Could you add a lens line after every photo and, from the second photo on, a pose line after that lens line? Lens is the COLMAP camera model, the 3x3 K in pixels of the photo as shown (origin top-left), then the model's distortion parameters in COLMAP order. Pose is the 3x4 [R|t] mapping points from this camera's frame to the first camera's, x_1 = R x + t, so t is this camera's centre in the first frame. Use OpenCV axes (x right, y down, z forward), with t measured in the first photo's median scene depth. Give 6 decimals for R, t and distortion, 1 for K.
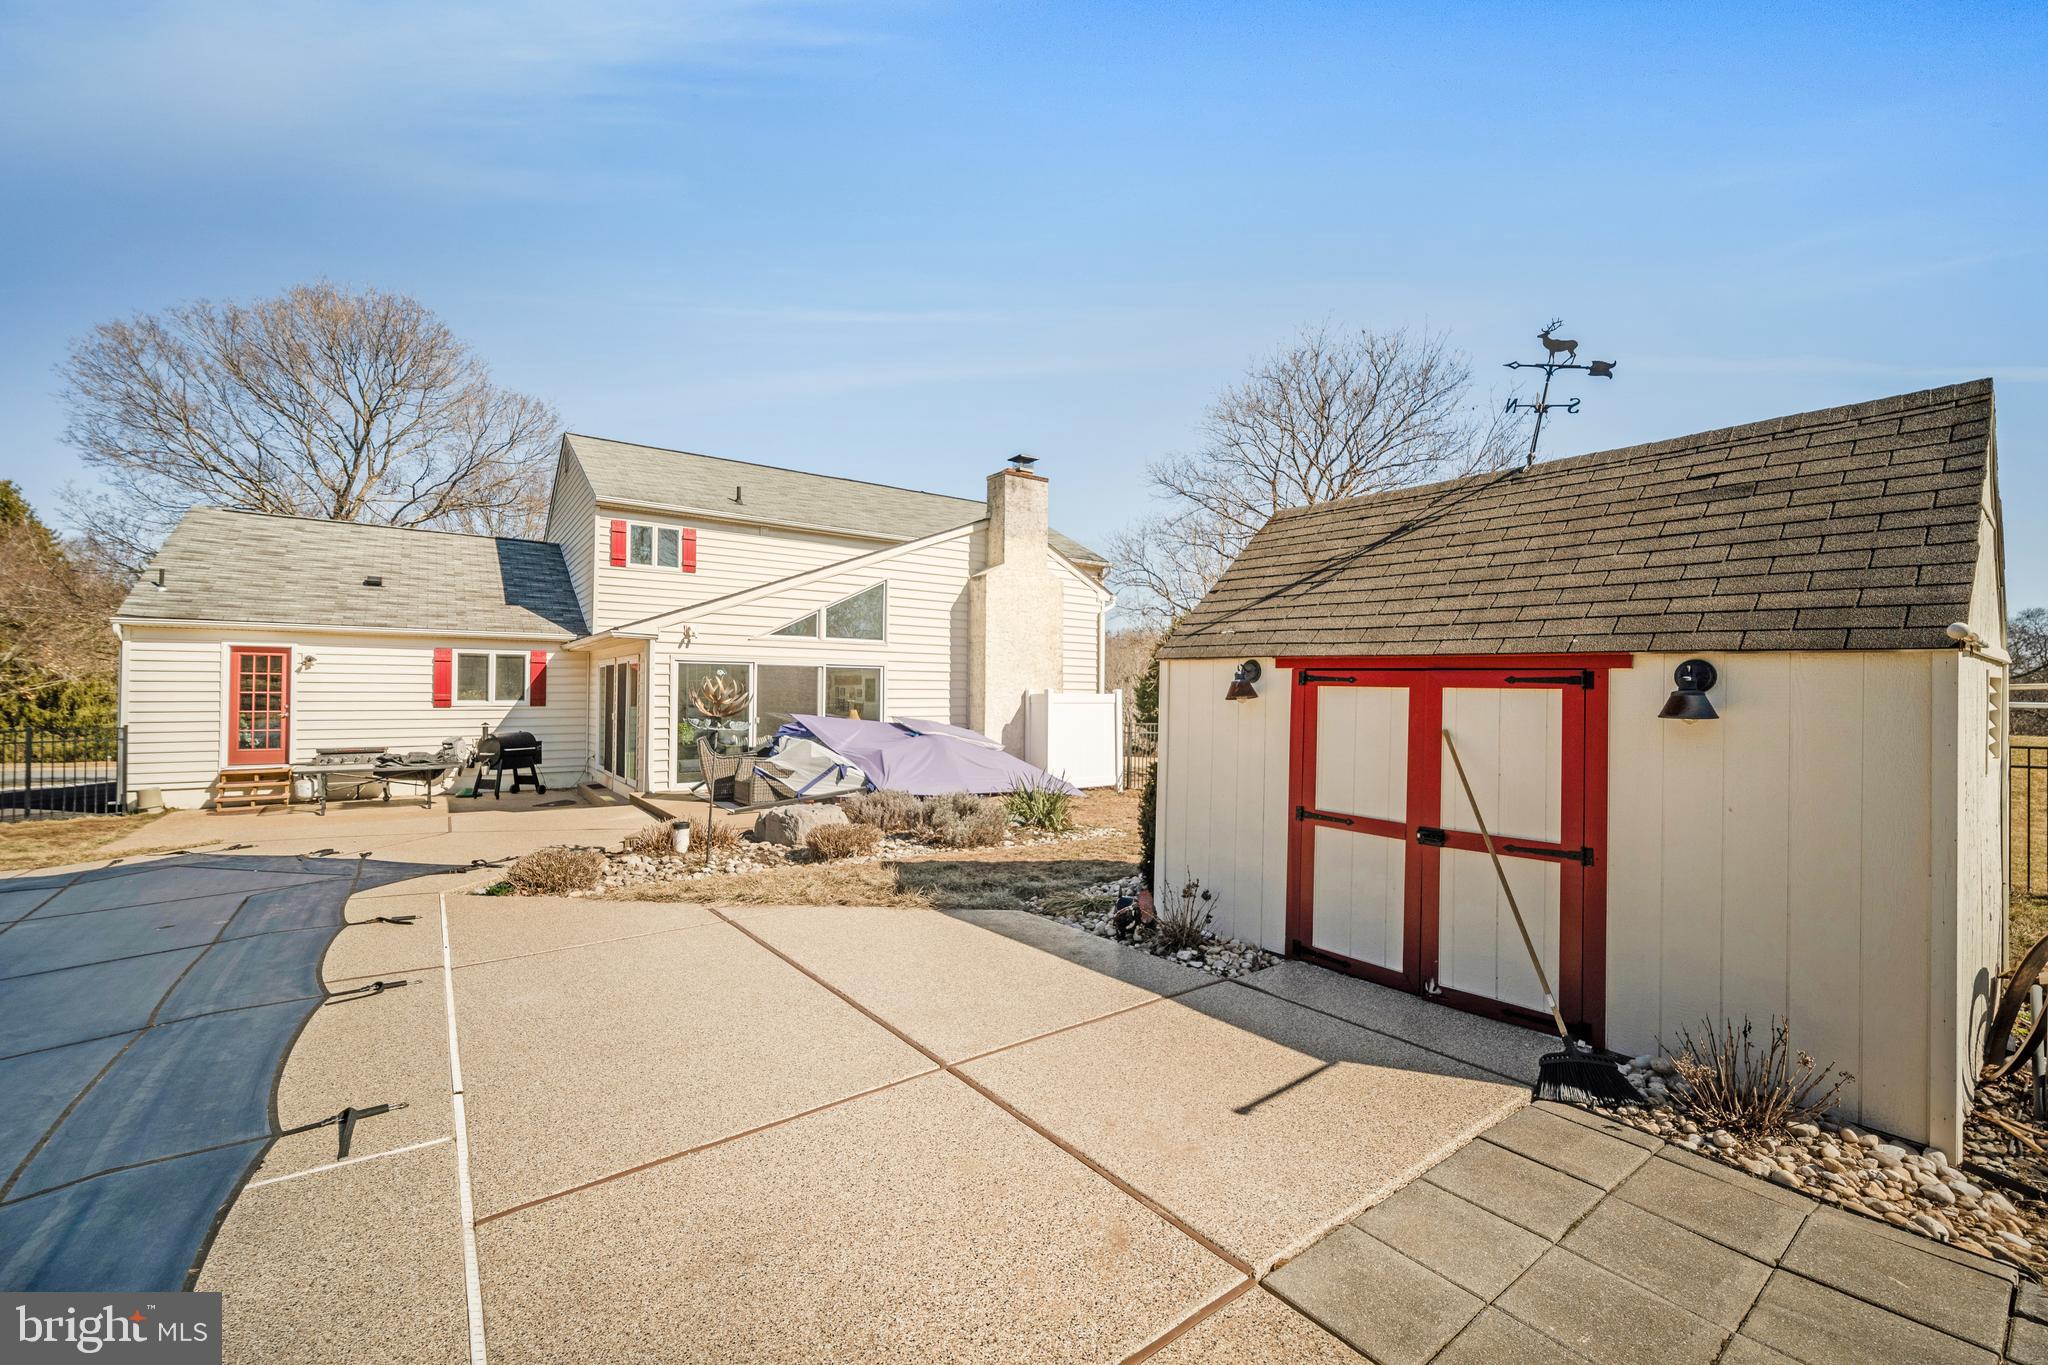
lens RADIAL K [[848.1, 0, 1033.2], [0, 848.1, 683.0], [0, 0, 1]] dist [-0.003593, 0.000346]
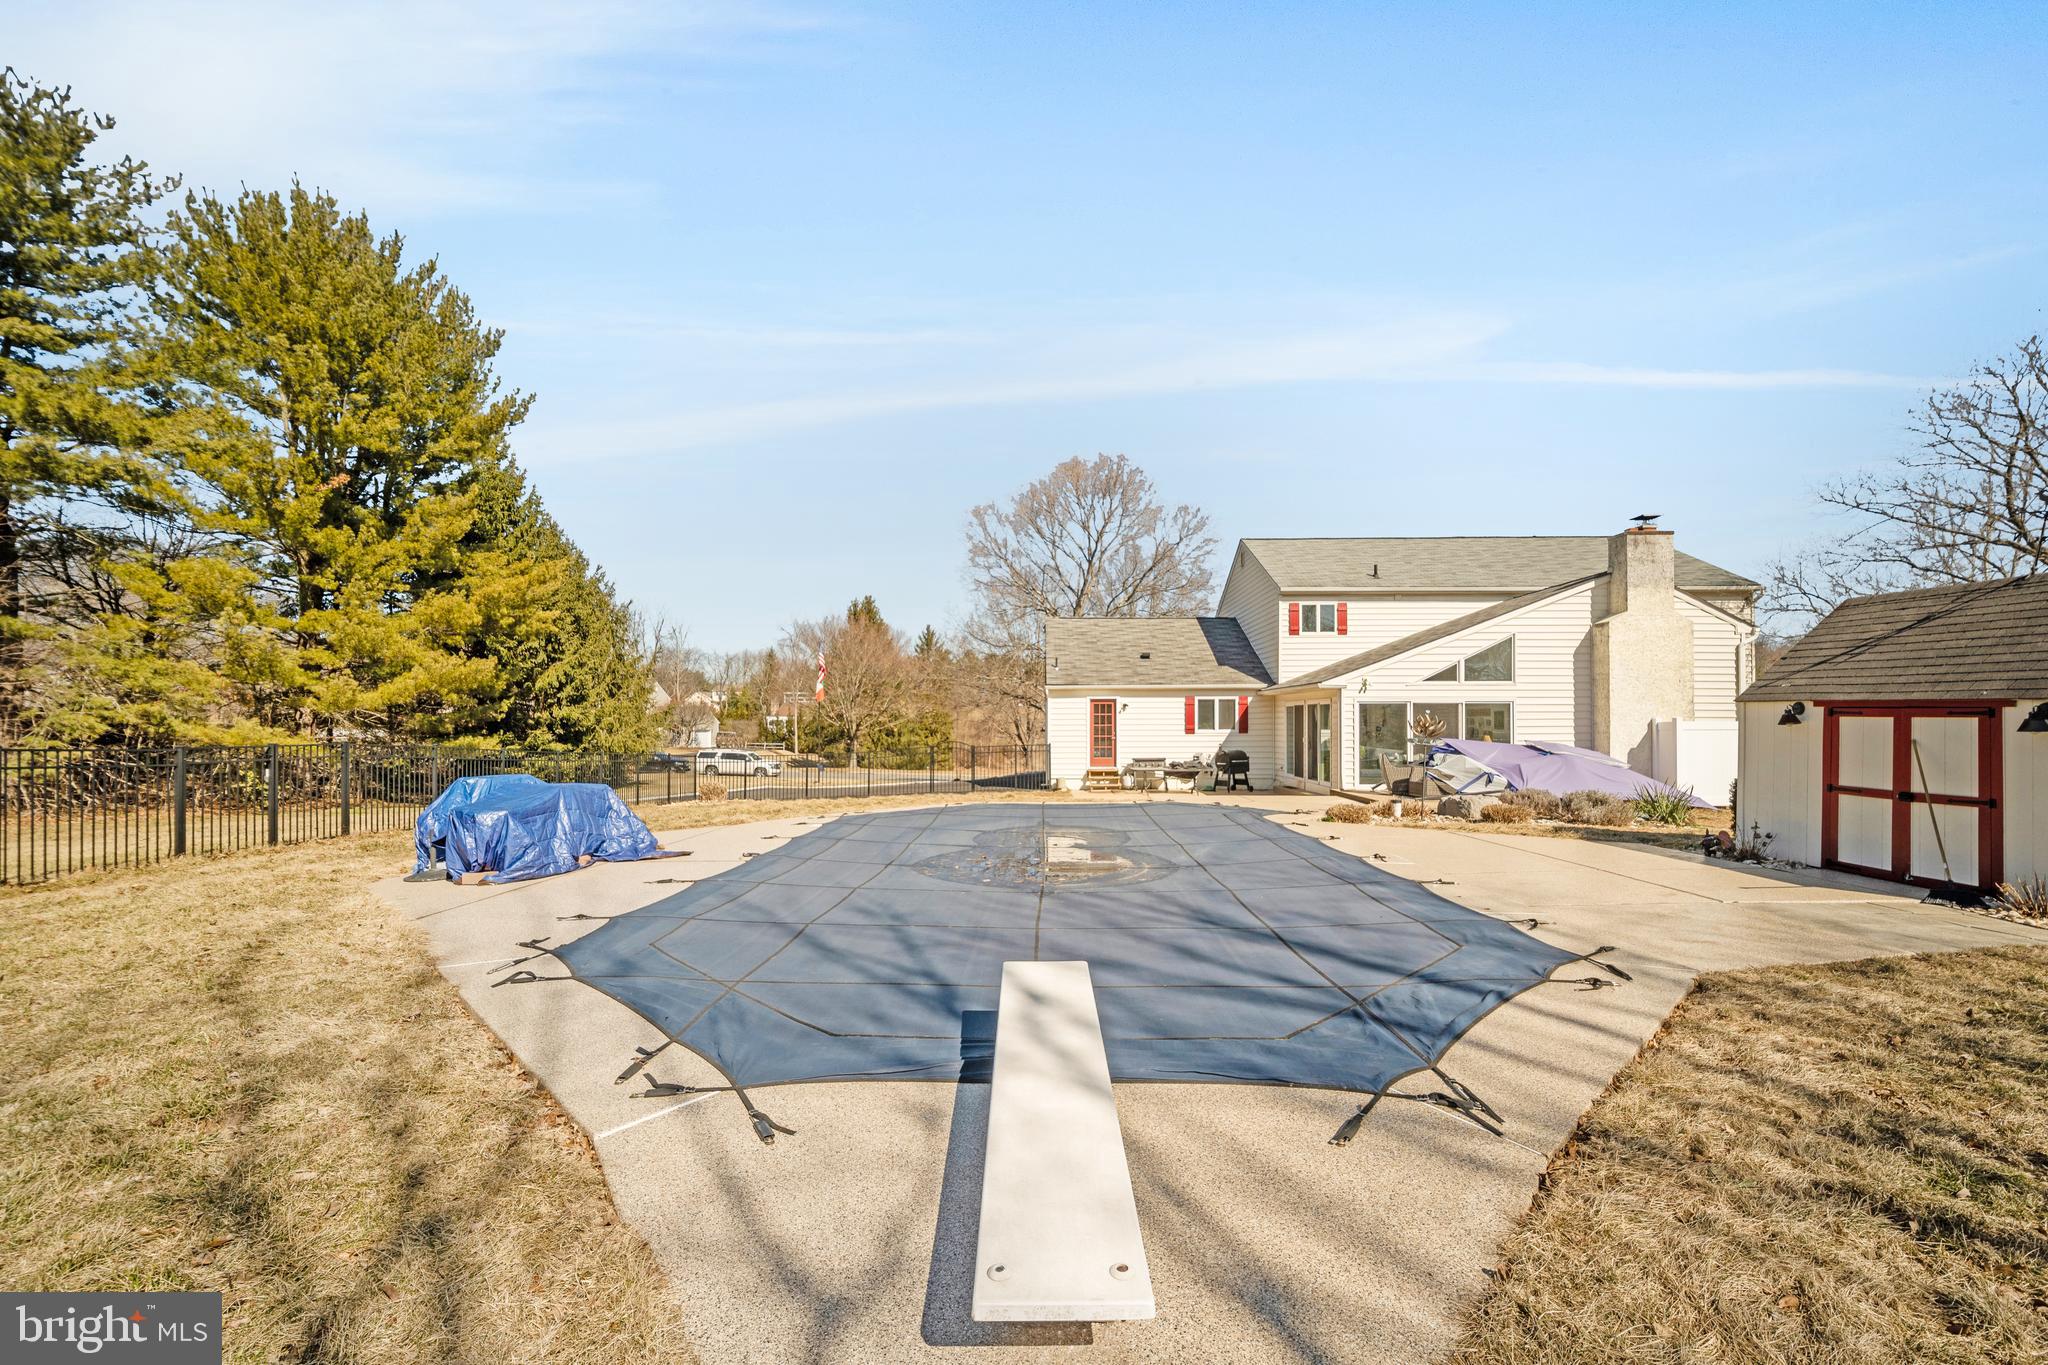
lens RADIAL K [[840.6, 0, 1019.4], [0, 840.6, 713.1], [0, 0, 1]] dist [-0.003480, -0.000419]
pose [[0.786345, -0.015668, -0.617589, 0.020828], [0.015539, 0.999864, -0.005582, -0.006845], [0.617593, -0.005208, 0.786481, -0.475275]]
